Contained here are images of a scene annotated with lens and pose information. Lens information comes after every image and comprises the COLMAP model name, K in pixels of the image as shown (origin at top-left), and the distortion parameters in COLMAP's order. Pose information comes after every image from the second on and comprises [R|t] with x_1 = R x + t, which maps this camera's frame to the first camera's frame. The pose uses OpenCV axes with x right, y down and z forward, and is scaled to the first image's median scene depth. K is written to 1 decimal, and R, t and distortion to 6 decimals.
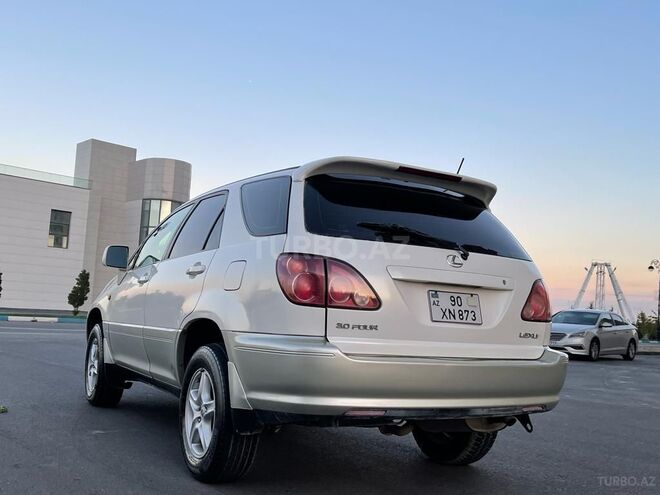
lens RADIAL K [[693.4, 0, 328.7], [0, 693.4, 246.7], [0, 0, 1]] dist [0.043000, 0.000000]
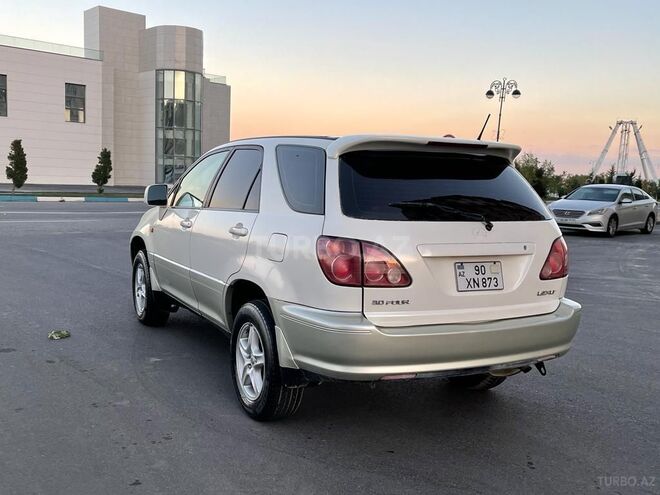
lens RADIAL K [[693.4, 0, 326.9], [0, 693.4, 248.2], [0, 0, 1]] dist [0.043000, 0.000000]
pose [[0.999349, -0.018792, -0.030798, -0.020973], [0.024518, 0.979973, 0.197615, -0.156095], [0.026468, -0.198242, 0.979796, -0.065824]]
